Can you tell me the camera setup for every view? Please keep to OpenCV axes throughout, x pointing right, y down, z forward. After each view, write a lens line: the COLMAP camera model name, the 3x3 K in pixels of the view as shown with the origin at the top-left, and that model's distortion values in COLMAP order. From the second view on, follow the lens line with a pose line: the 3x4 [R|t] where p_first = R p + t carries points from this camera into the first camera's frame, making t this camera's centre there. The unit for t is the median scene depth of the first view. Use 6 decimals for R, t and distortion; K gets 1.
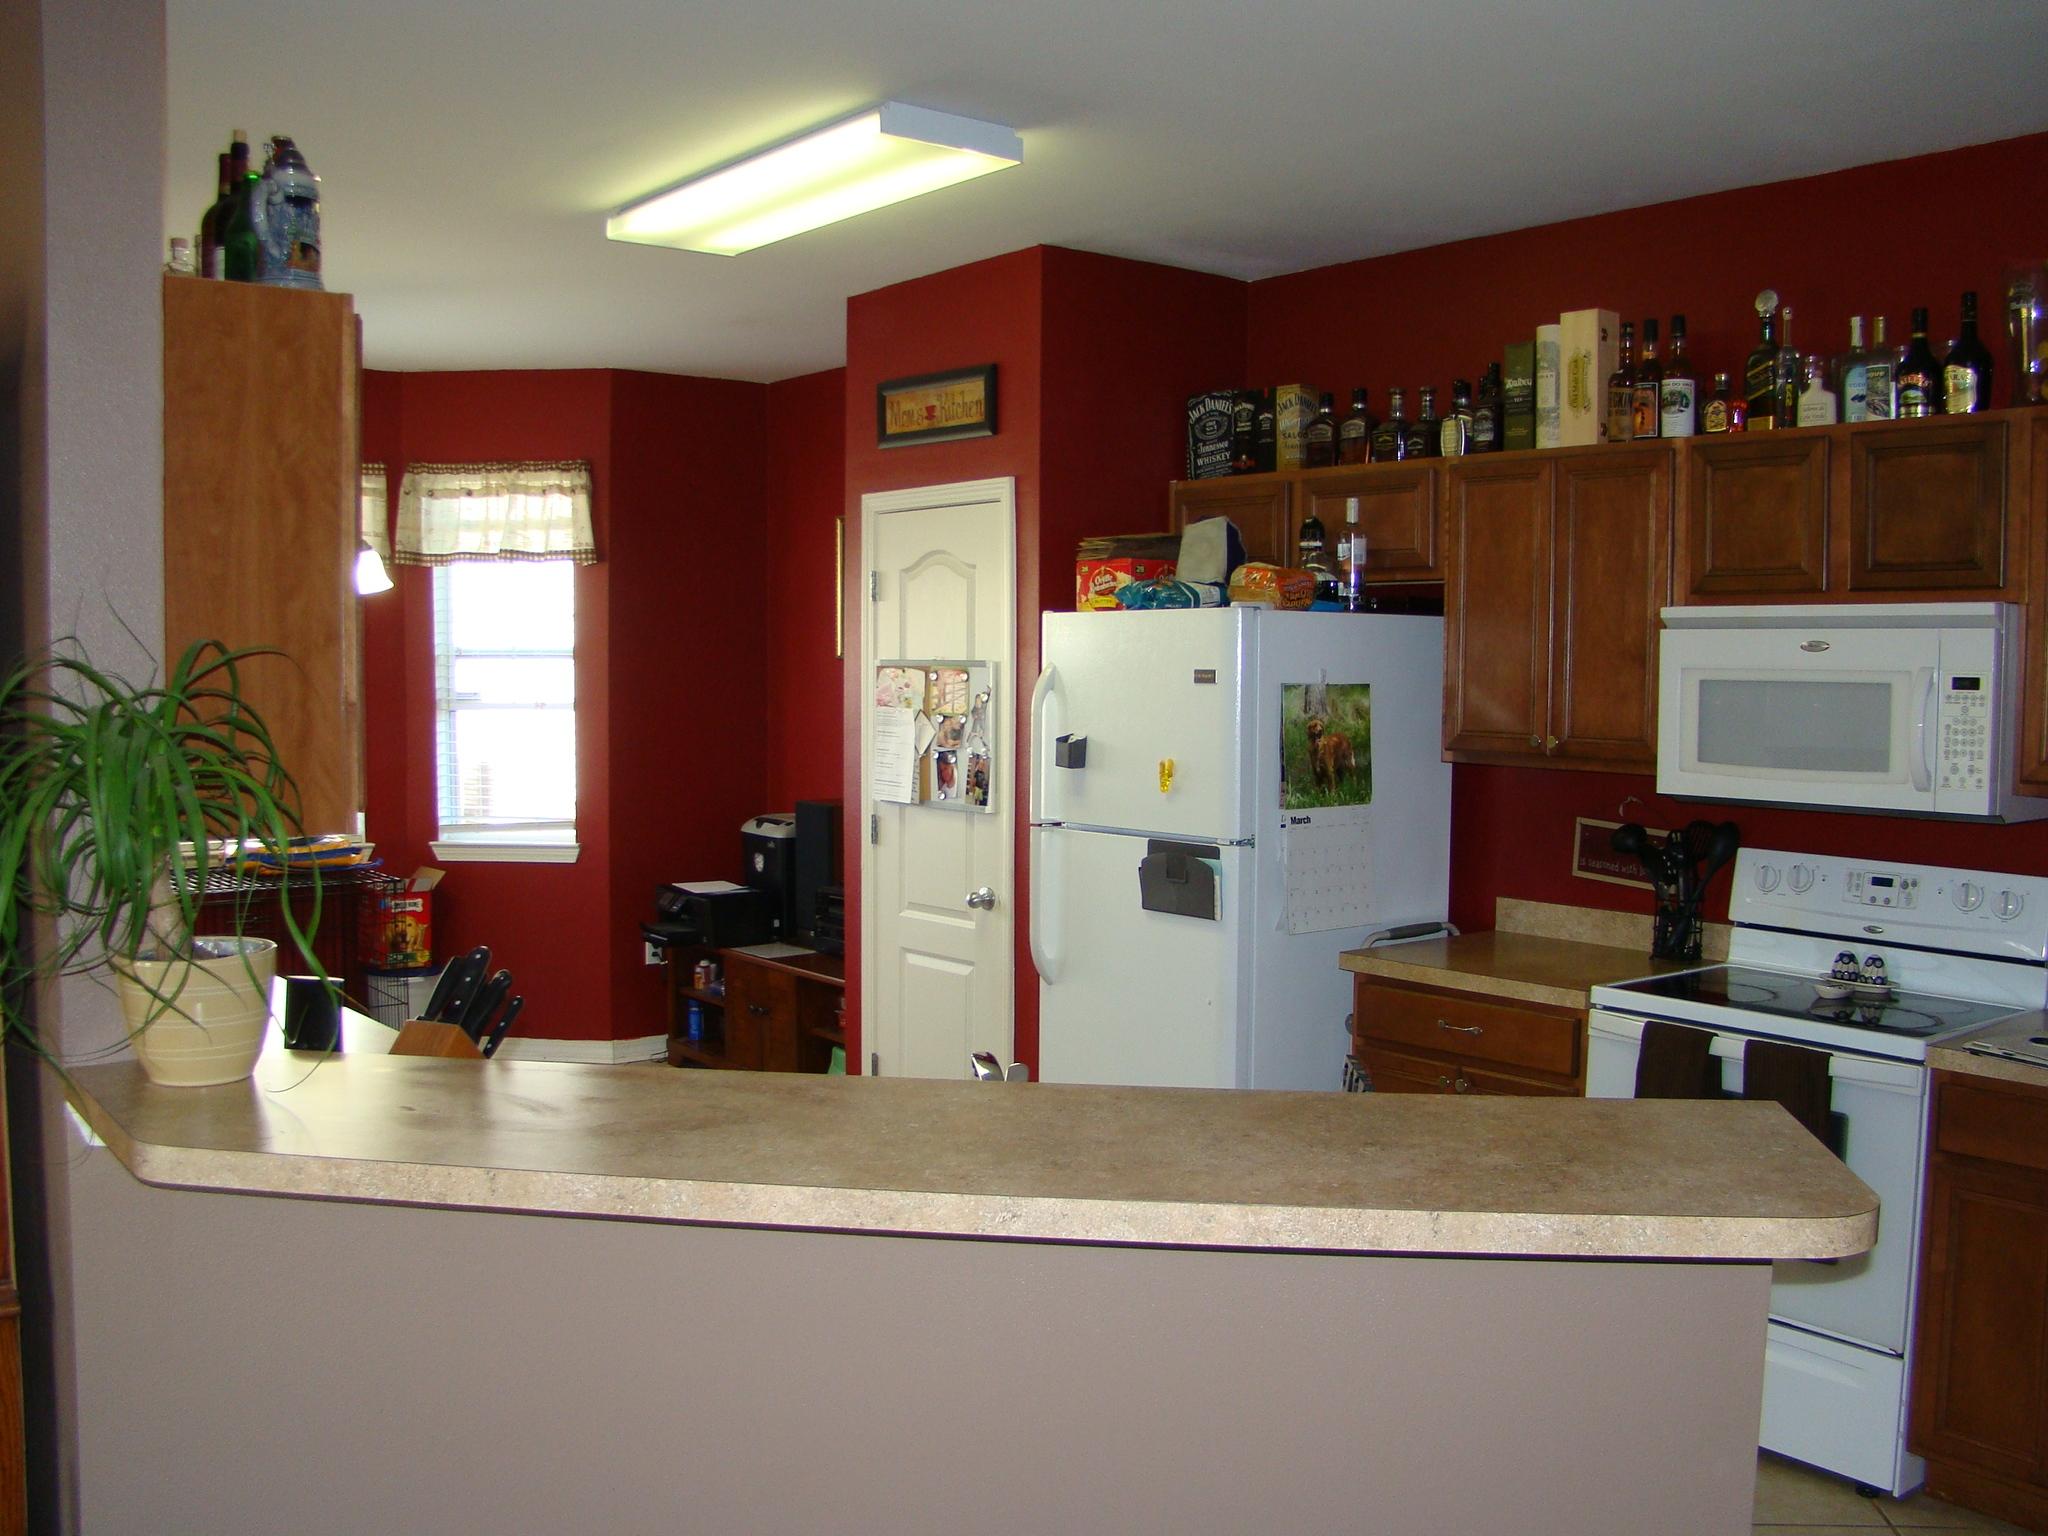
lens RADIAL K [[1907.9, 0, 1019.1], [0, 1907.9, 784.1], [0, 0, 1]] dist [-0.193346, 0.137836]
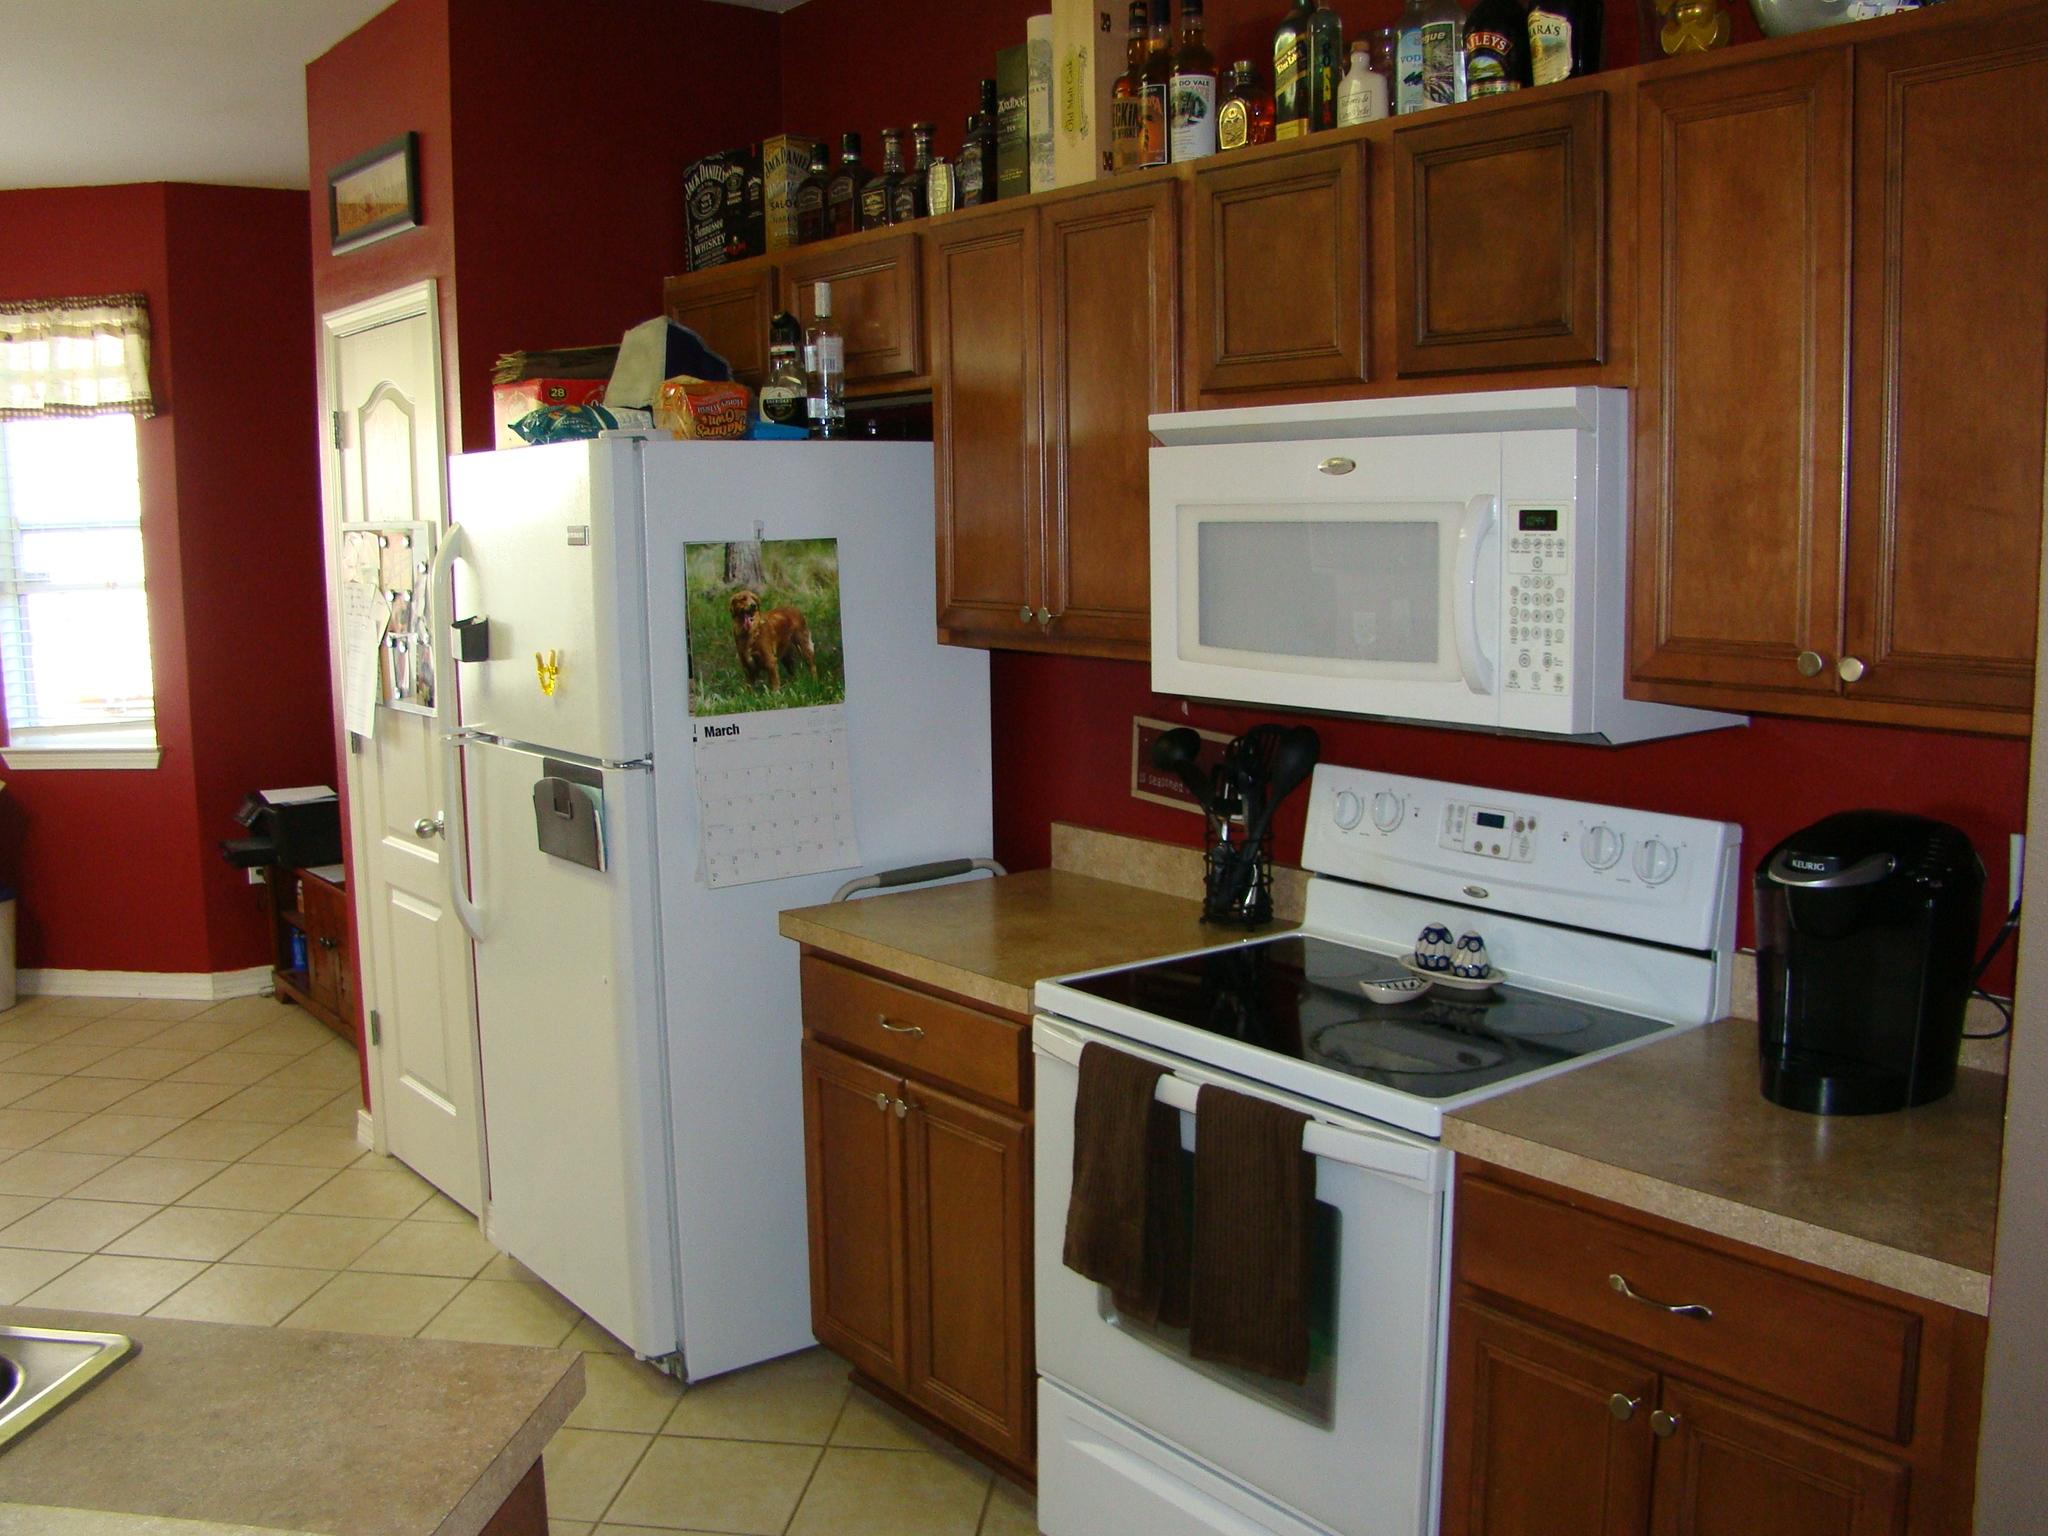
lens RADIAL K [[1896.1, 0, 1024.0], [0, 1896.1, 768.0], [0, 0, 1]] dist [-0.184685, 0.135090]
pose [[0.999520, -0.020792, -0.022959, 0.273418], [0.022429, 0.997045, 0.073473, -0.016721], [0.021364, -0.073953, 0.997033, 0.277377]]
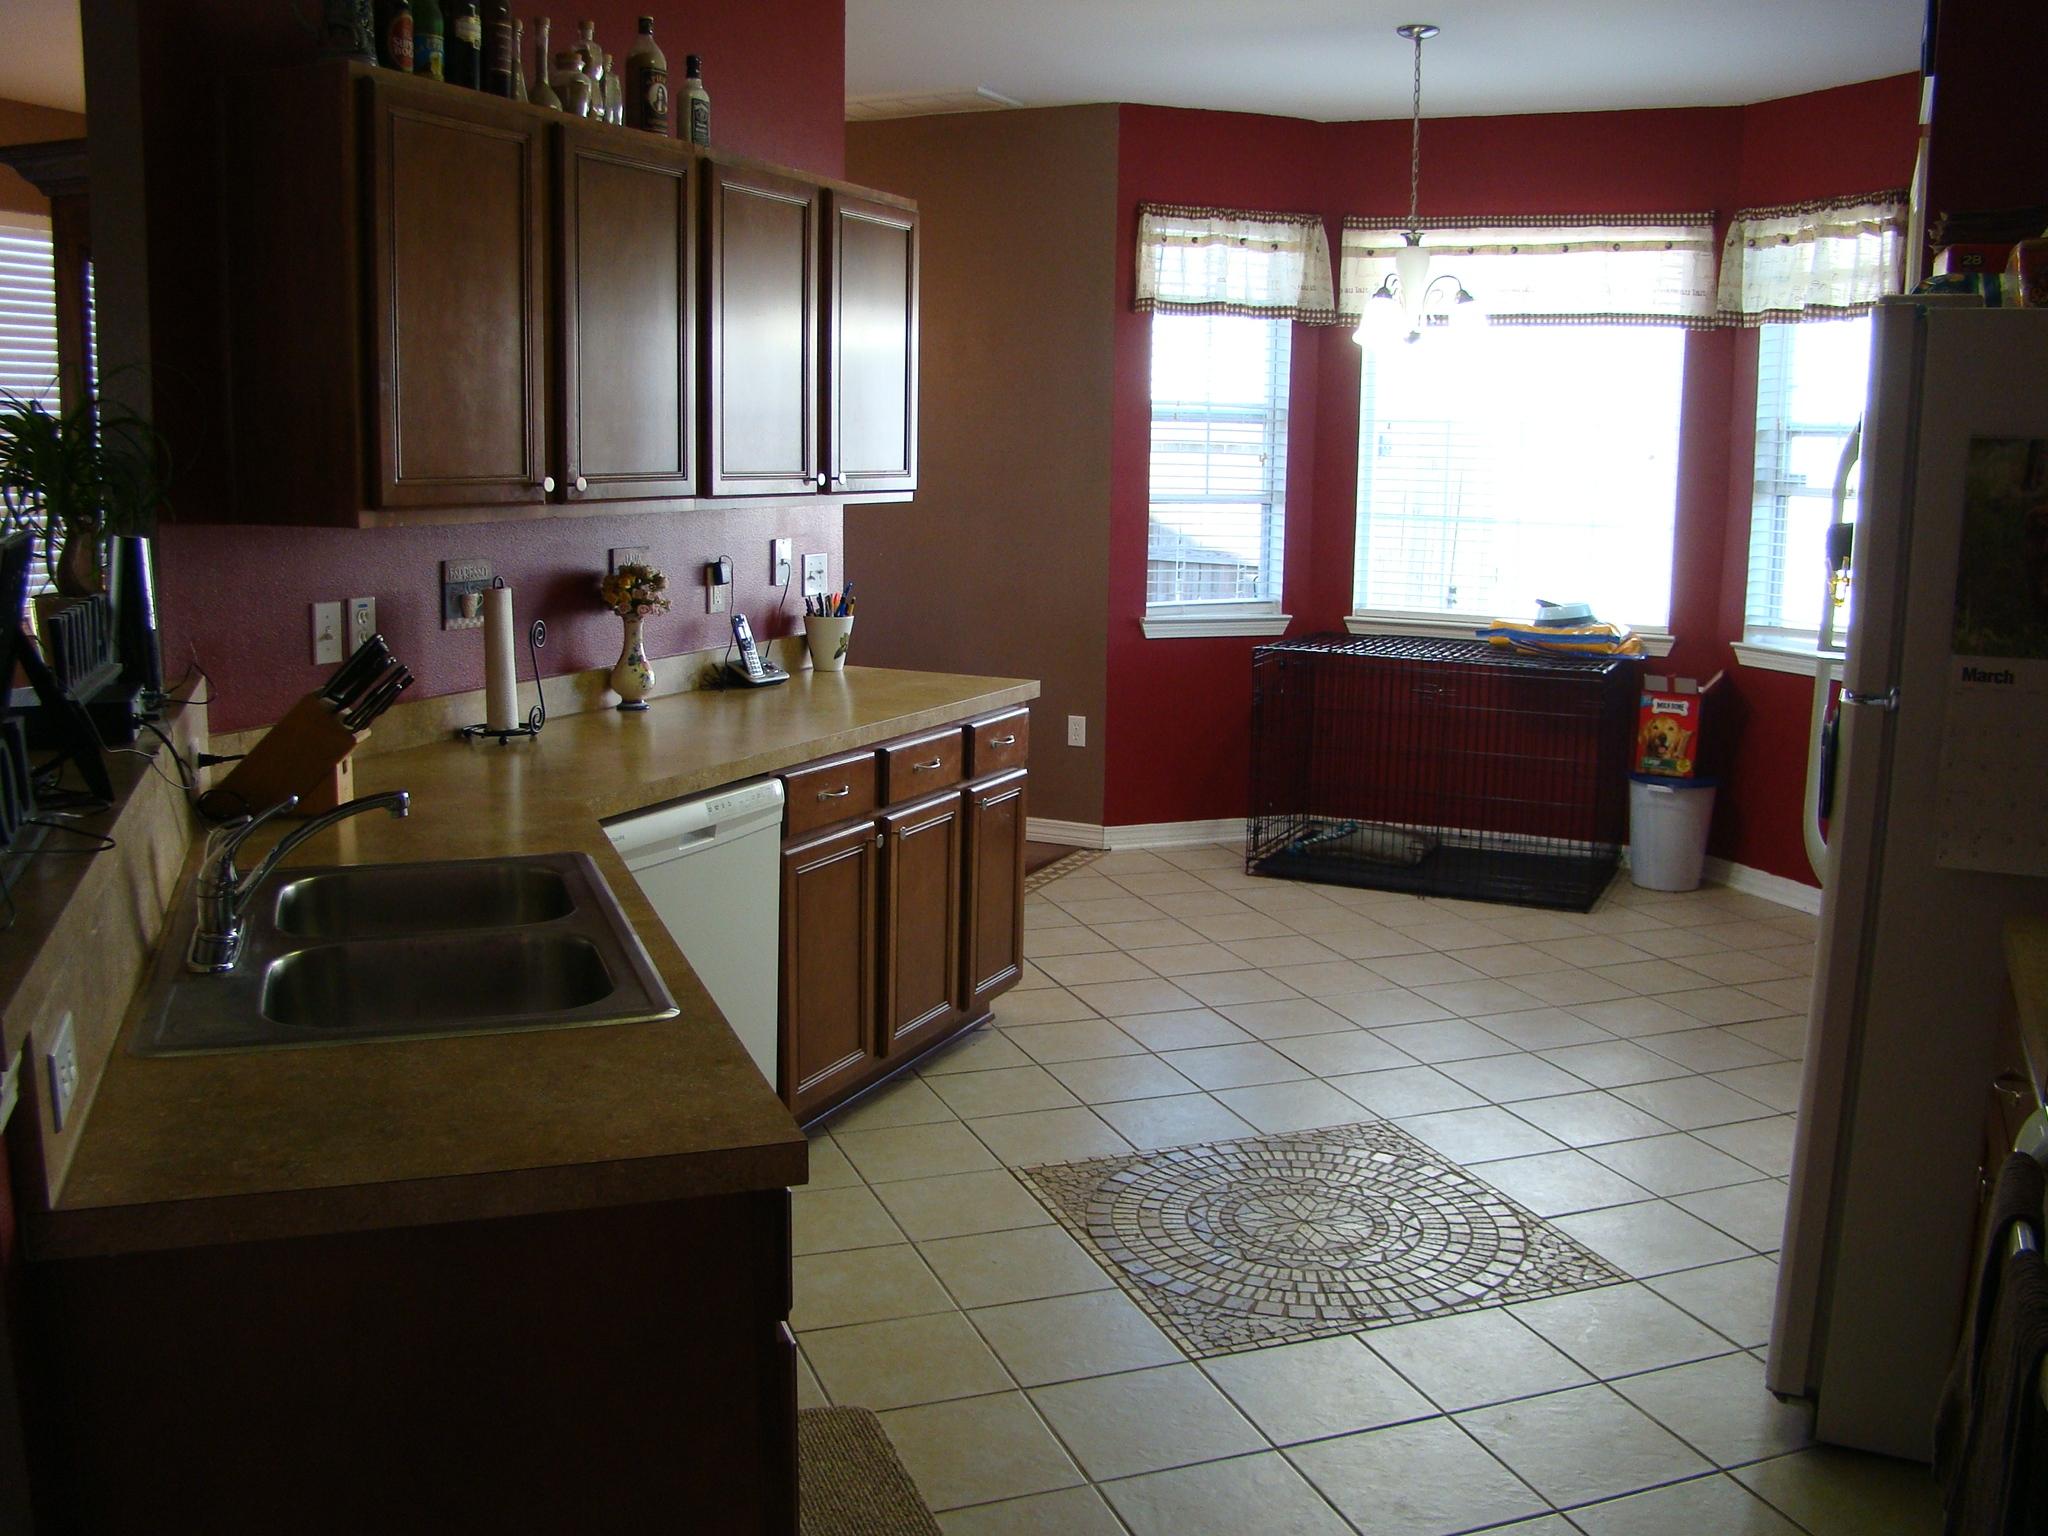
lens RADIAL K [[1896.1, 0, 1024.0], [0, 1896.1, 768.0], [0, 0, 1]] dist [-0.184685, 0.135090]
pose [[0.436523, 0.152393, -0.886693, 0.500701], [-0.071261, 0.988310, 0.134776, -0.006597], [0.896866, 0.004354, 0.442280, 0.485198]]
